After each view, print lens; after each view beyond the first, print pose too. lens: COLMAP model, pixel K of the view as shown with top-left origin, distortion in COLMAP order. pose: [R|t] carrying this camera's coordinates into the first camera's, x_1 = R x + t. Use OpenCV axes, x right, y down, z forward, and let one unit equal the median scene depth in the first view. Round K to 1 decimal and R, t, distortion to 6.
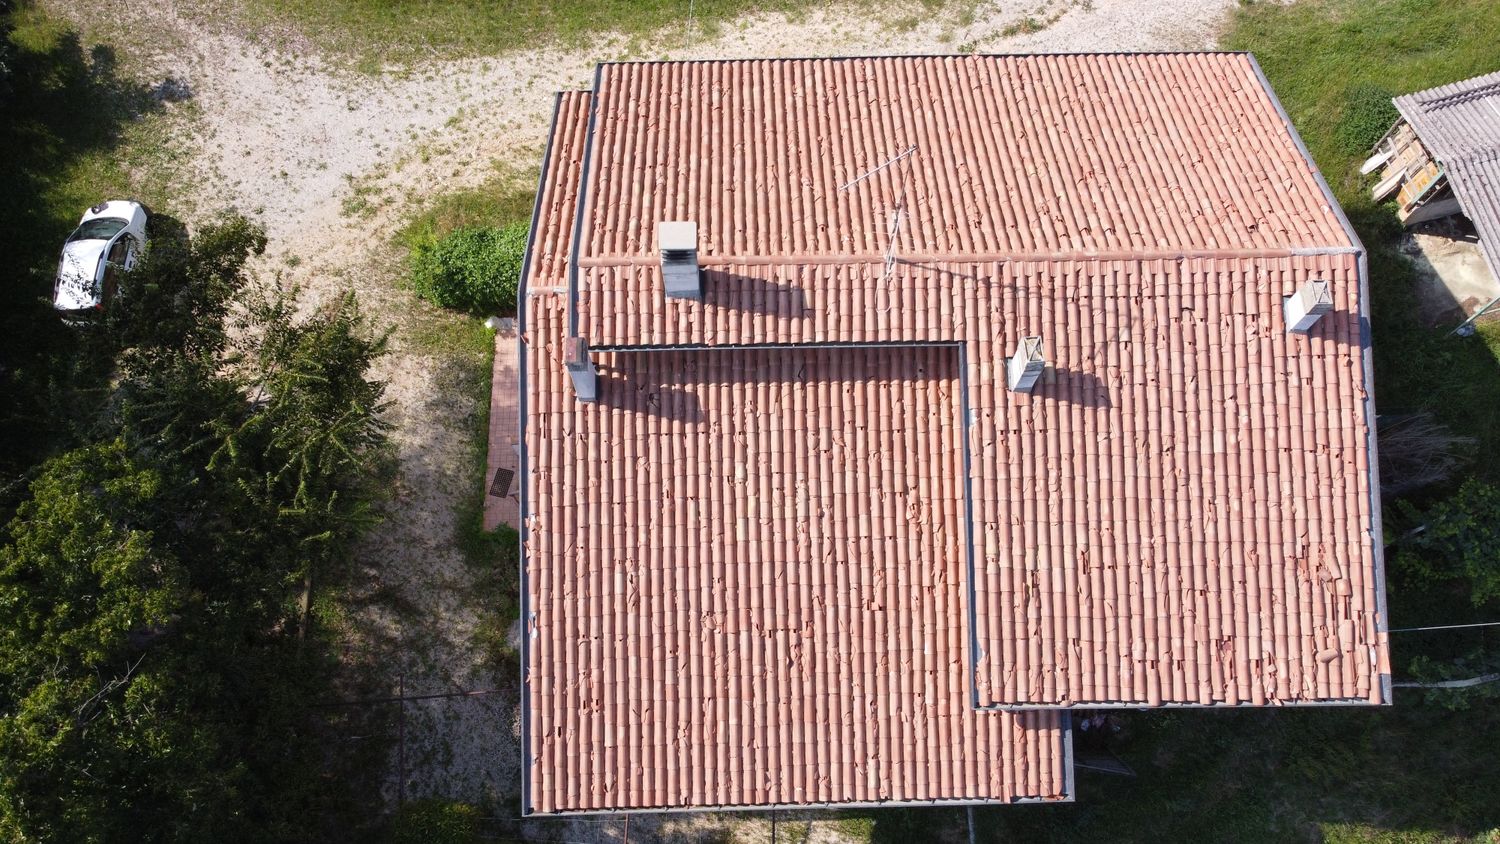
lens RADIAL K [[1137.6, 0, 749.5], [0, 1137.6, 422.9], [0, 0, 1]] dist [-0.001513, 0.001346]
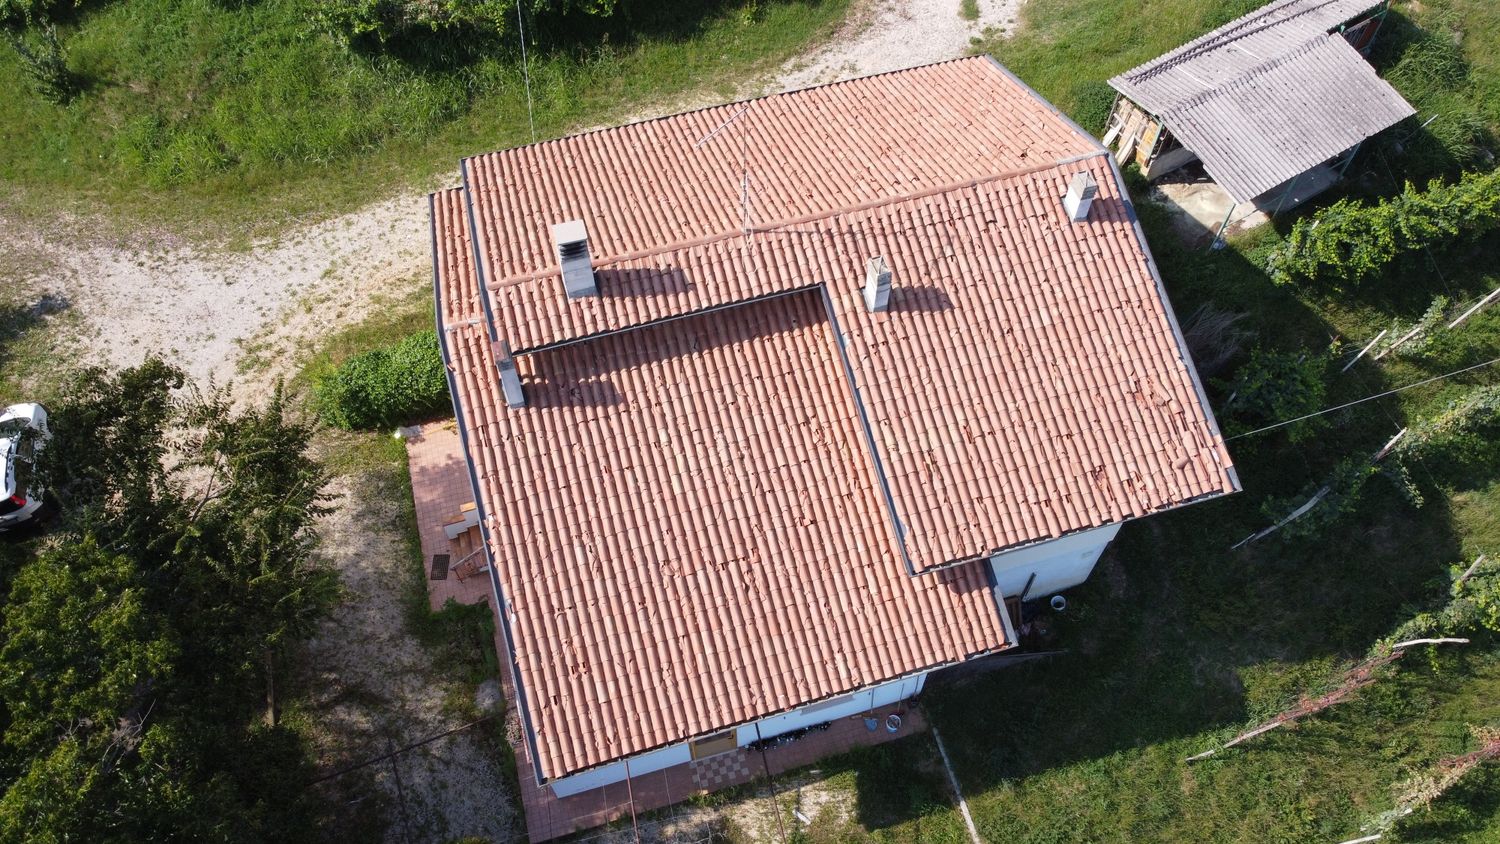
lens RADIAL K [[1137.6, 0, 750.5], [0, 1137.6, 421.1], [0, 0, 1]] dist [-0.001513, 0.001346]
pose [[0.966112, -0.217143, 0.139556, -0.080737], [0.239528, 0.955676, -0.171202, 0.245955], [-0.096195, 0.198828, 0.975302, -0.123547]]
